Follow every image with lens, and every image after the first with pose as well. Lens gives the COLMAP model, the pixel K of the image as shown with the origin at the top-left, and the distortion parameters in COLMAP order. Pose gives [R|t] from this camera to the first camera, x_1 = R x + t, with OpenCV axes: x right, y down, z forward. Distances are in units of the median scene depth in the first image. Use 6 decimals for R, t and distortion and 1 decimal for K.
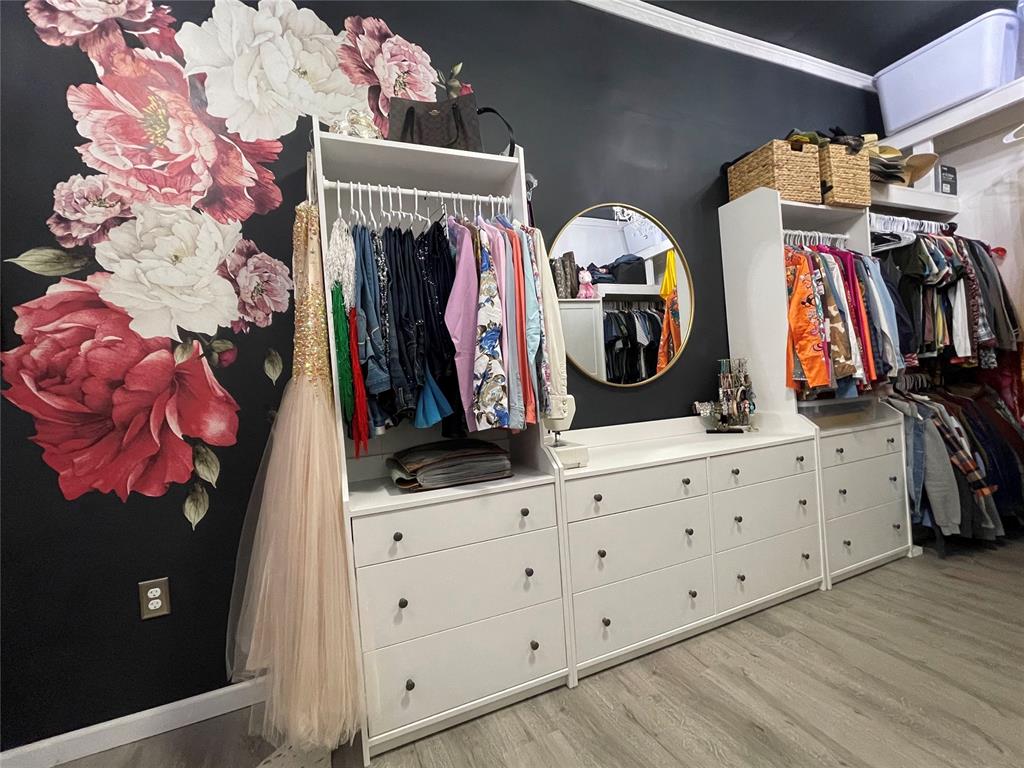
lens RADIAL K [[429.4, 0, 516.3], [0, 429.4, 384.2], [0, 0, 1]] dist [-0.002145, -0.000099]
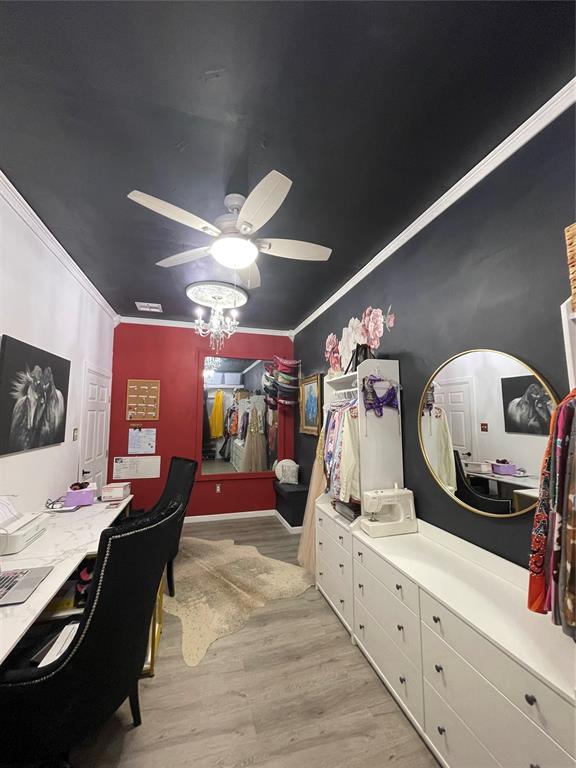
lens RADIAL K [[322.1, 0, 289.6], [0, 322.1, 378.6], [0, 0, 1]] dist [-0.002145, -0.000099]
pose [[-0.118938, -0.042869, -0.991976, 1.657765], [-0.001673, 0.999075, -0.042975, -0.435935], [0.992900, -0.003452, -0.118900, 0.882636]]
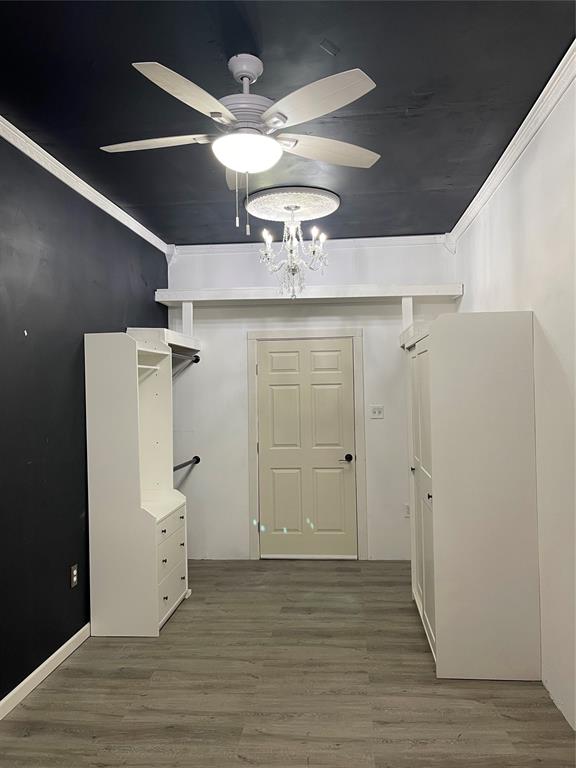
lens RADIAL K [[587.7, 0, 295.1], [0, 587.7, 385.1], [0, 0, 1]] dist [0.033650, -0.011582]
pose [[0.472455, 0.062373, 0.879145, -1.039351], [-0.006836, 0.997722, -0.067112, -0.265069], [-0.881328, 0.025697, 0.471805, -0.399640]]
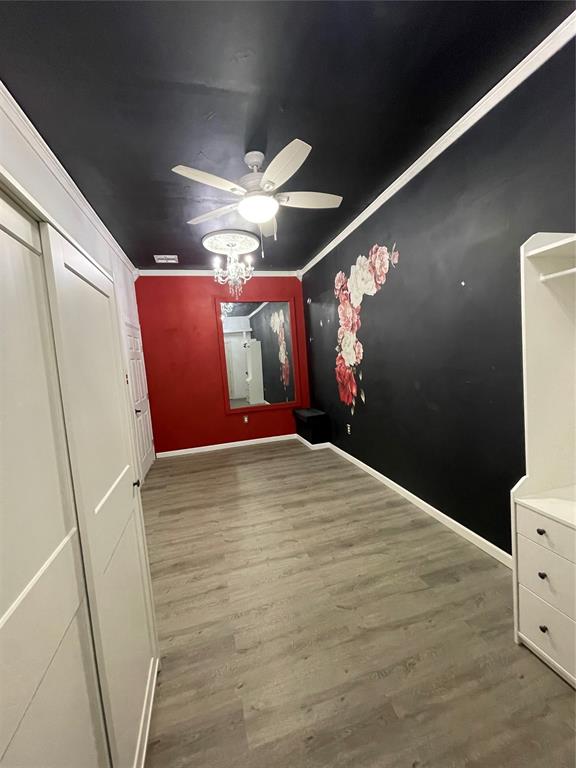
lens RADIAL K [[322.1, 0, 288.3], [0, 322.1, 383.4], [0, 0, 1]] dist [-0.002145, -0.000099]
pose [[-0.129629, 0.163173, -0.978044, 2.009396], [0.073180, 0.985251, 0.154676, -0.420417], [0.988858, -0.051523, -0.139658, 0.808343]]
